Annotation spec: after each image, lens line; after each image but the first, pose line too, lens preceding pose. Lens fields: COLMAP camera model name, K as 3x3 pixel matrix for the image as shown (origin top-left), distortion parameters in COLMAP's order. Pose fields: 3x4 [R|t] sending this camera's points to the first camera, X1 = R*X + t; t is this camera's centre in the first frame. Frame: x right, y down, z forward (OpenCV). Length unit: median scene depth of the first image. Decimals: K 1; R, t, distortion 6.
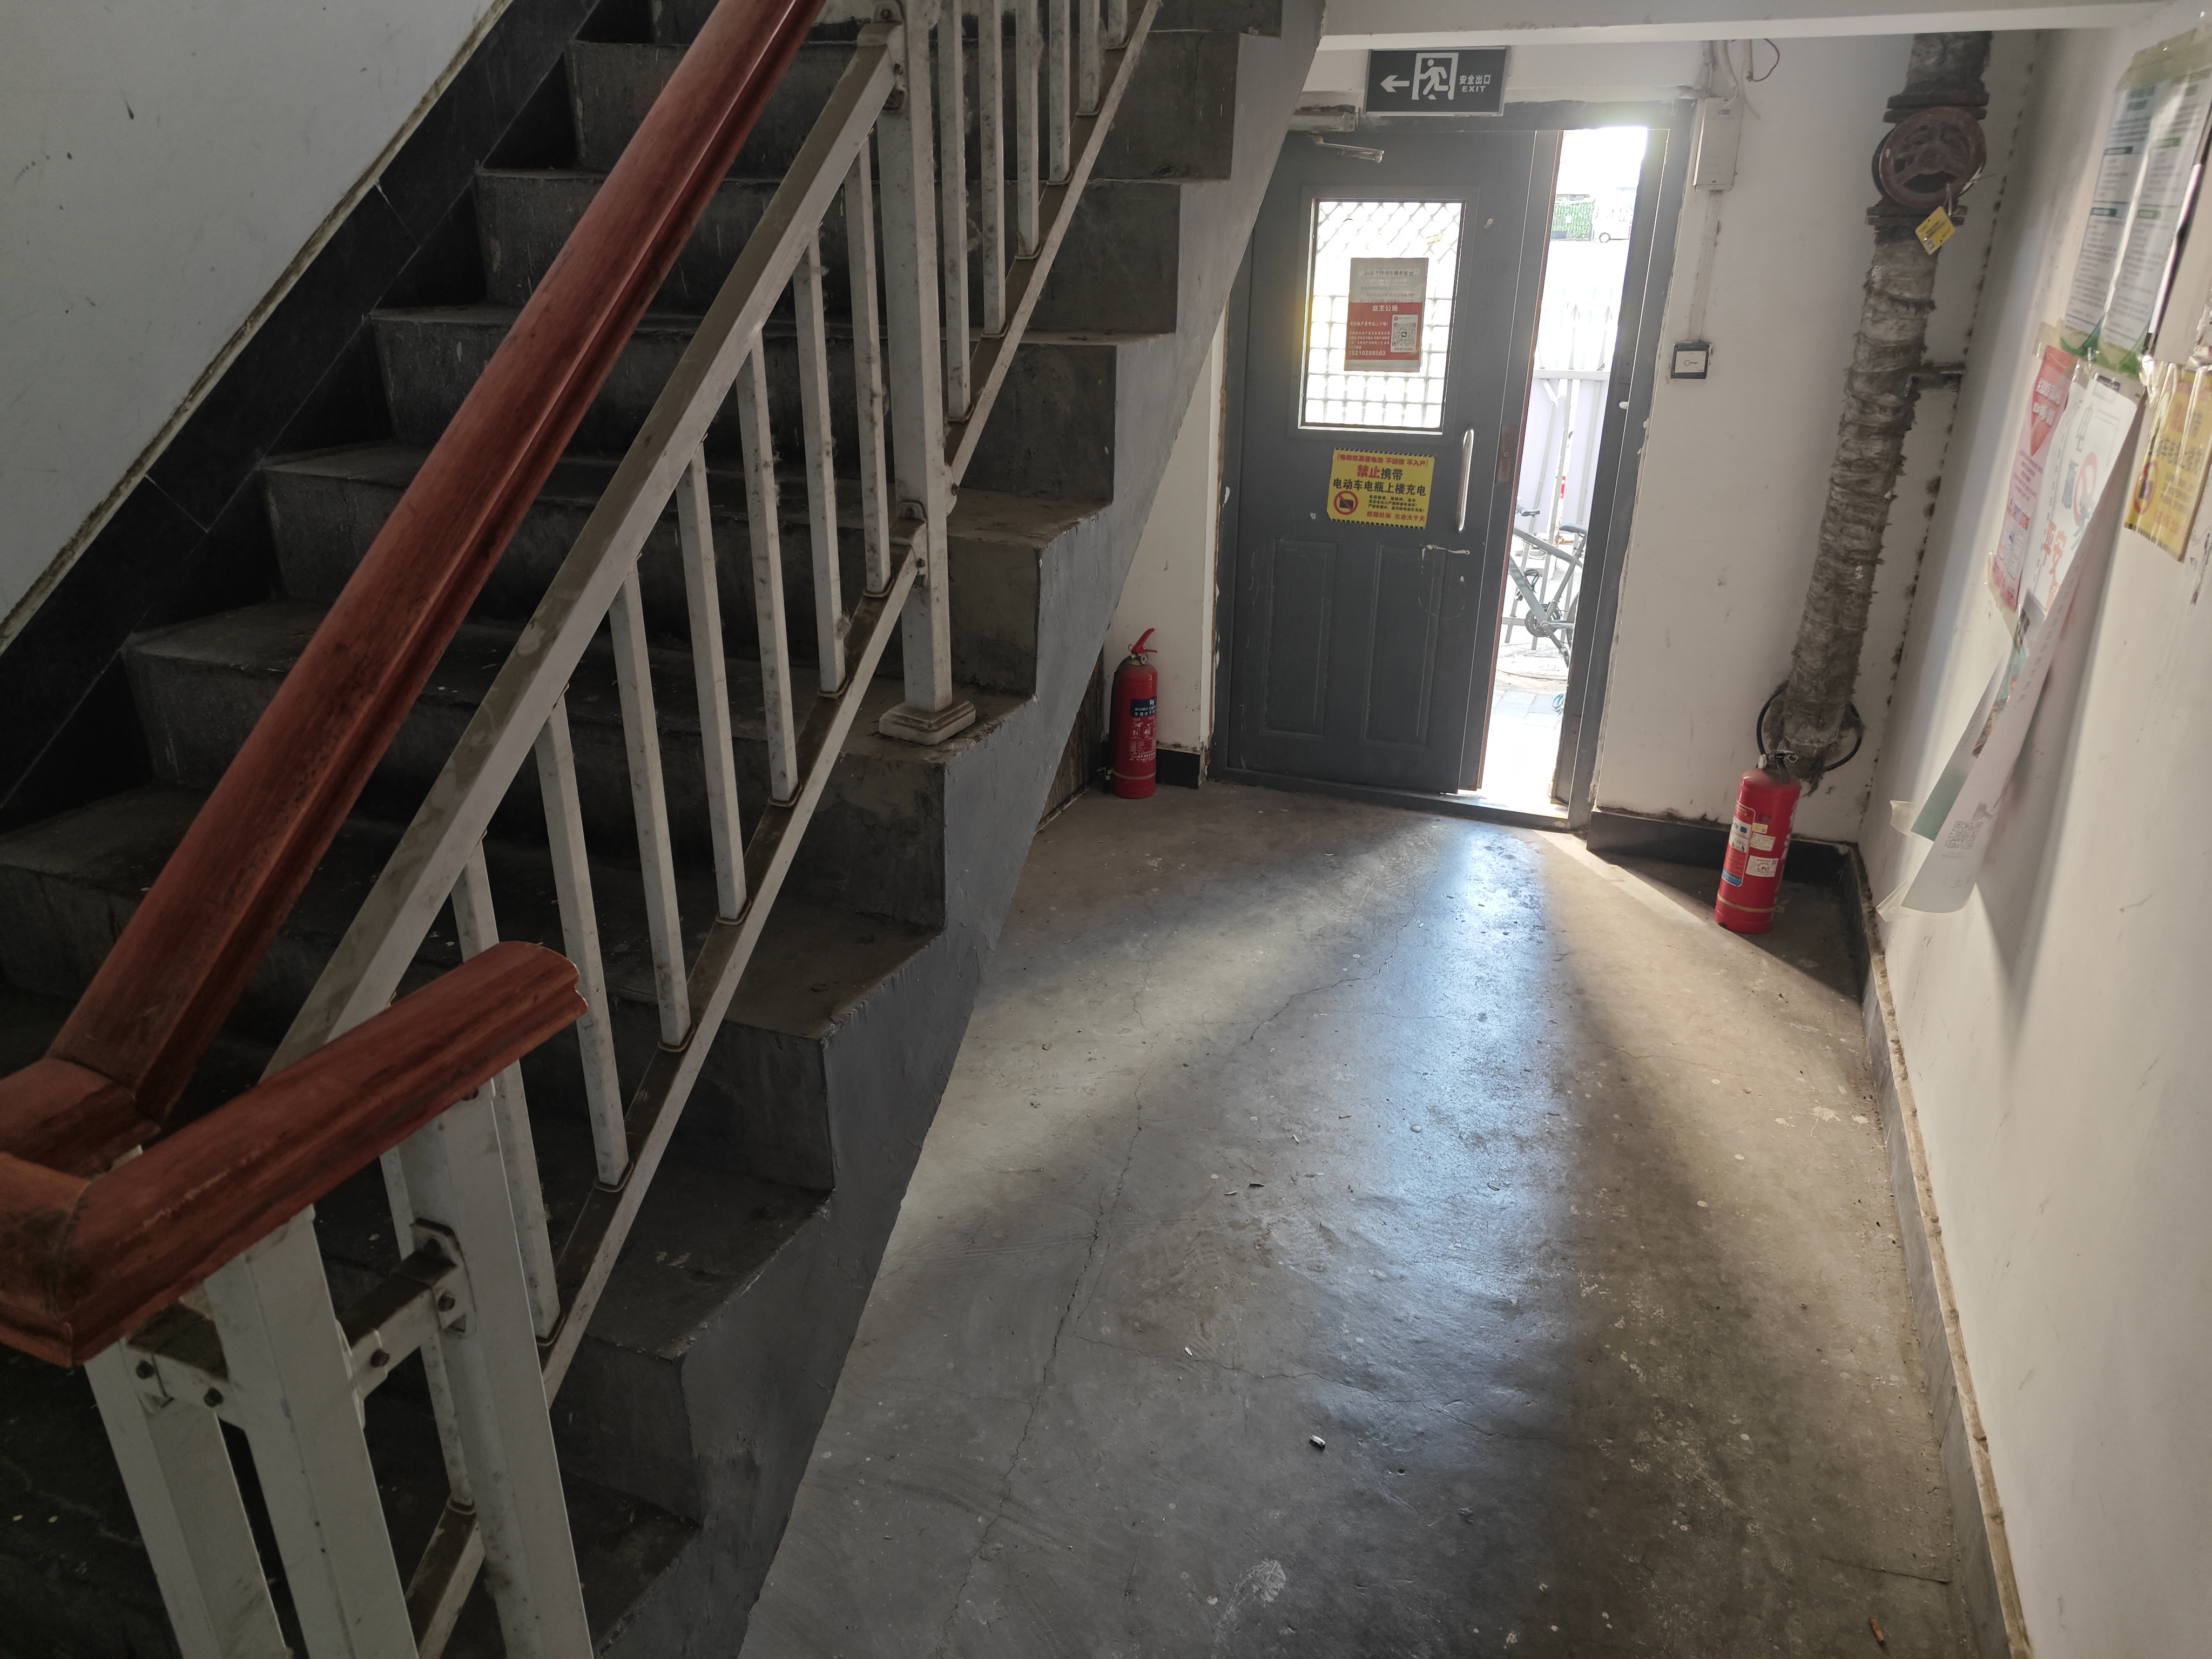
lens RADIAL K [[1504.2, 0, 1106.0], [0, 1504.2, 829.5], [0, 0, 1]] dist [0.048331, -0.042793]
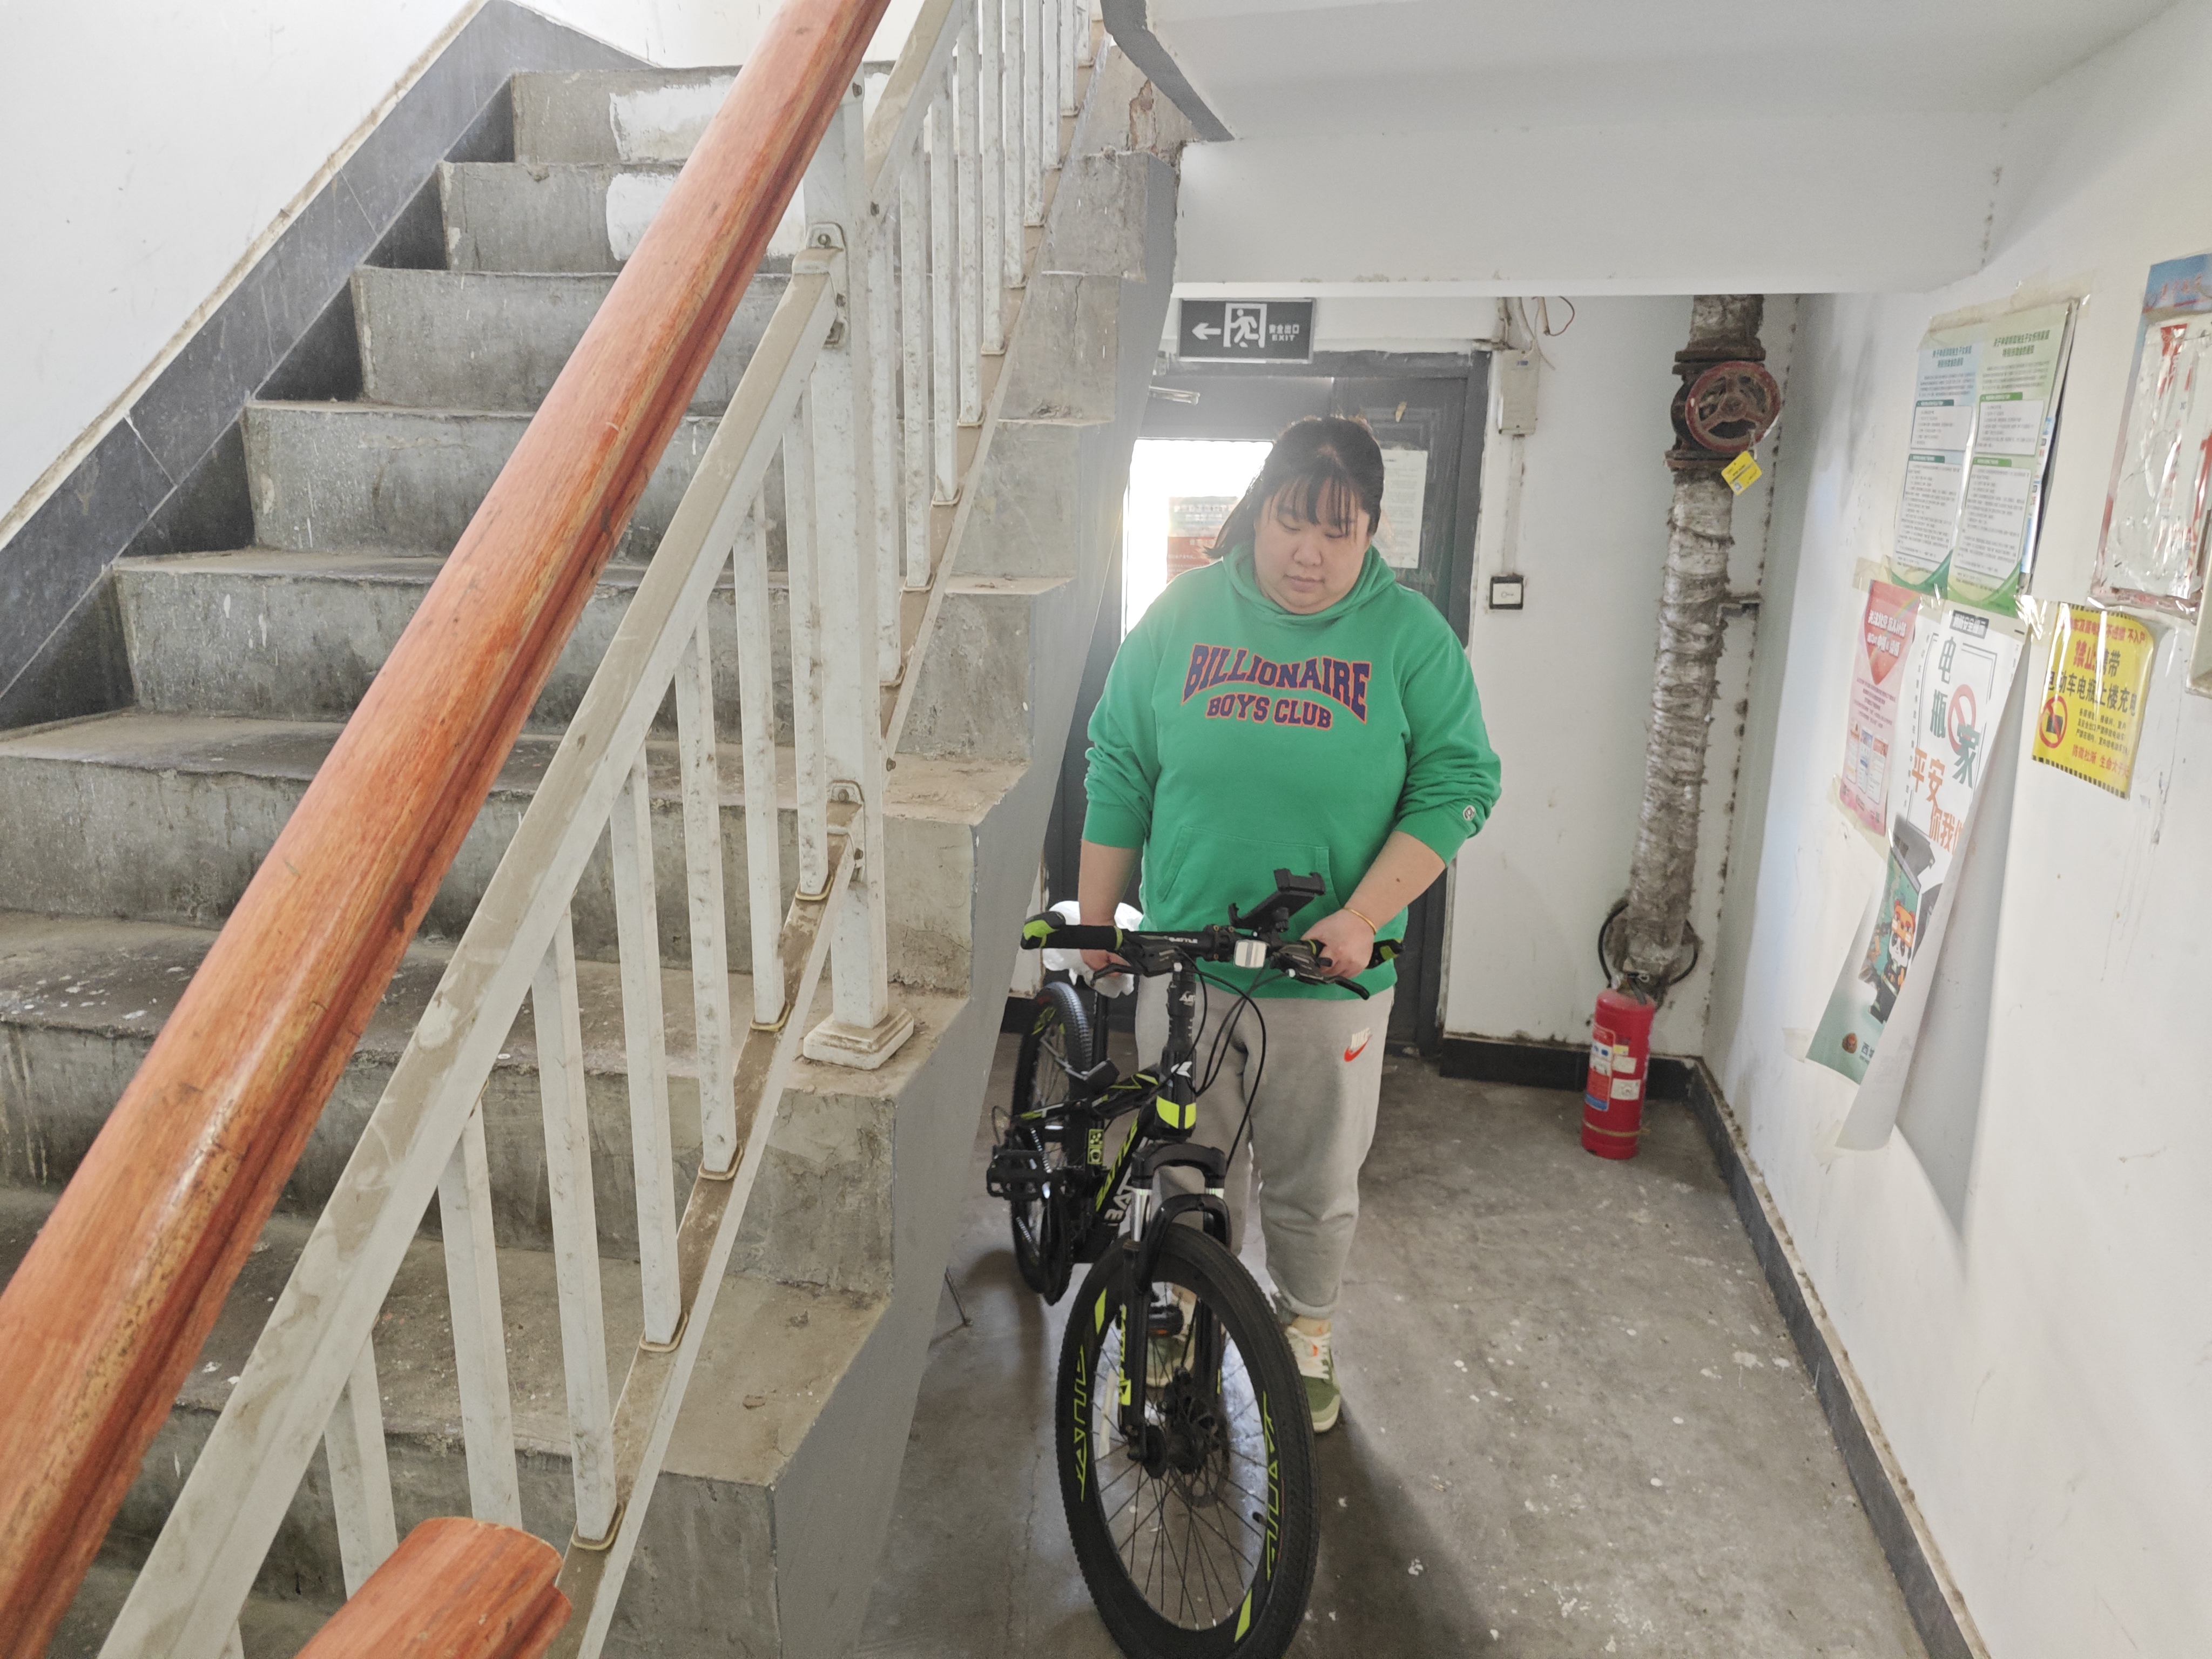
lens RADIAL K [[1504.2, 0, 1106.0], [0, 1504.2, 829.5], [0, 0, 1]] dist [0.048331, -0.042793]
pose [[0.985160, -0.036426, 0.167729, -0.069394], [0.059115, 0.989441, -0.132334, -0.038725], [-0.161138, 0.140285, 0.976911, 0.086350]]
